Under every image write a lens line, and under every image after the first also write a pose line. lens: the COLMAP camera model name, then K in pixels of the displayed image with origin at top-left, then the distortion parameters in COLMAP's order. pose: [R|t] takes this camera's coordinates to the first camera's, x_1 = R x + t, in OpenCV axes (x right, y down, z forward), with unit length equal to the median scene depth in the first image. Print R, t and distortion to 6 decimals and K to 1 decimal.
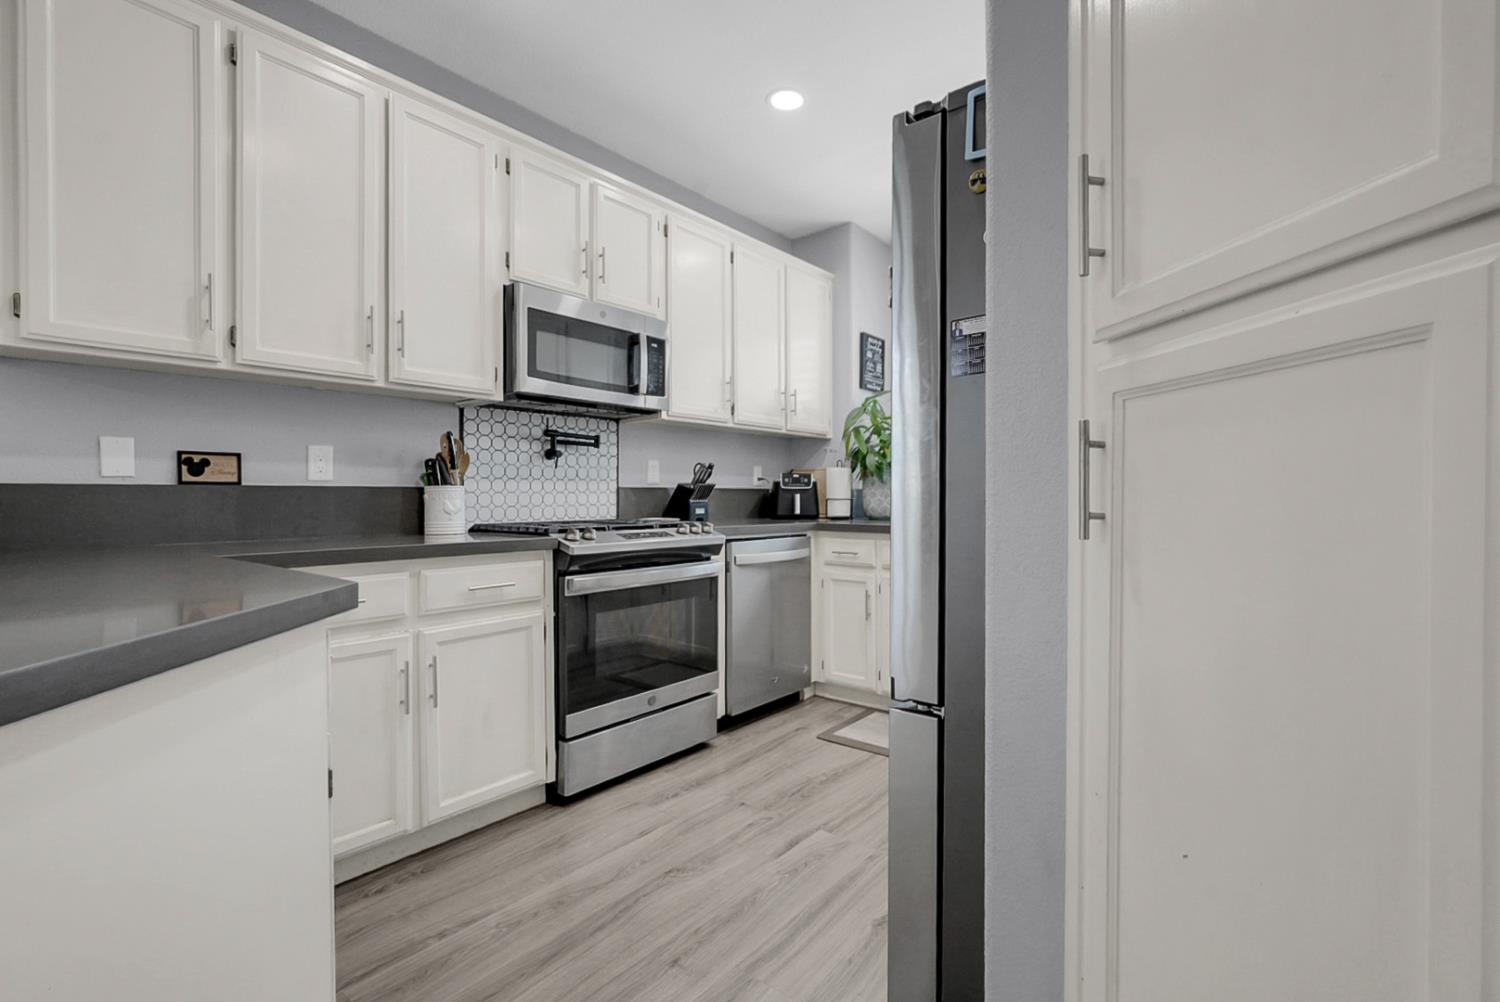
lens RADIAL K [[663.6, 0, 745.1], [0, 663.6, 505.4], [0, 0, 1]] dist [-0.014596, 0.007319]
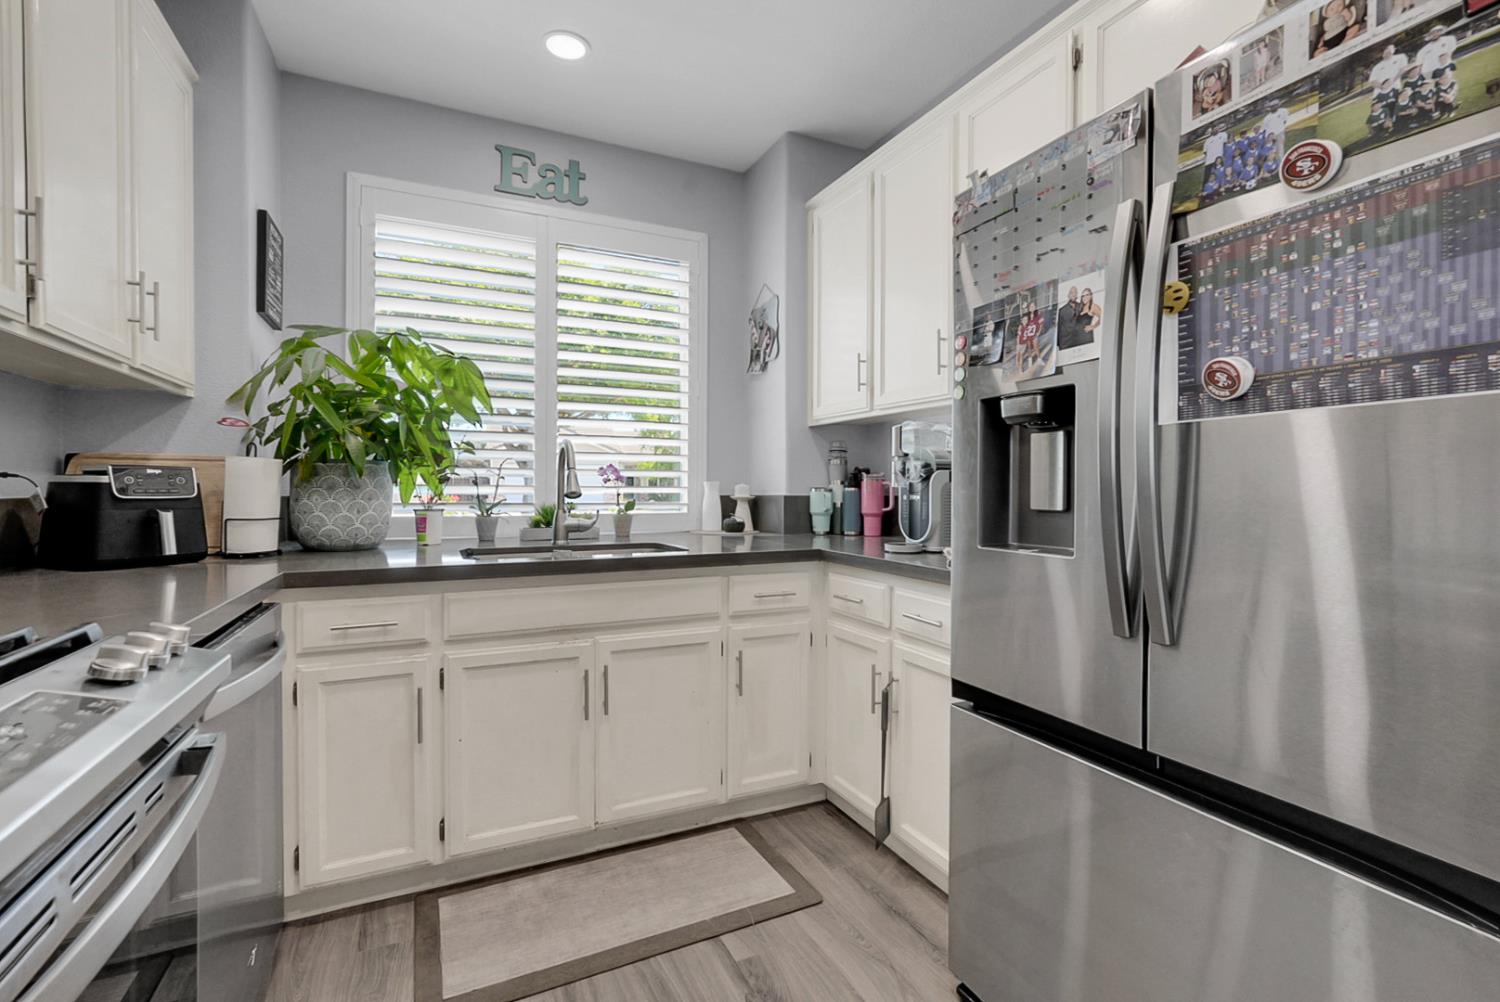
lens RADIAL K [[658.1, 0, 745.1], [0, 658.1, 498.8], [0, 0, 1]] dist [-0.016631, 0.009048]
pose [[0.421427, -0.018520, 0.906673, -0.212936], [0.014026, 0.999805, 0.013903, -0.035144], [-0.906754, 0.006858, 0.421605, 0.594394]]
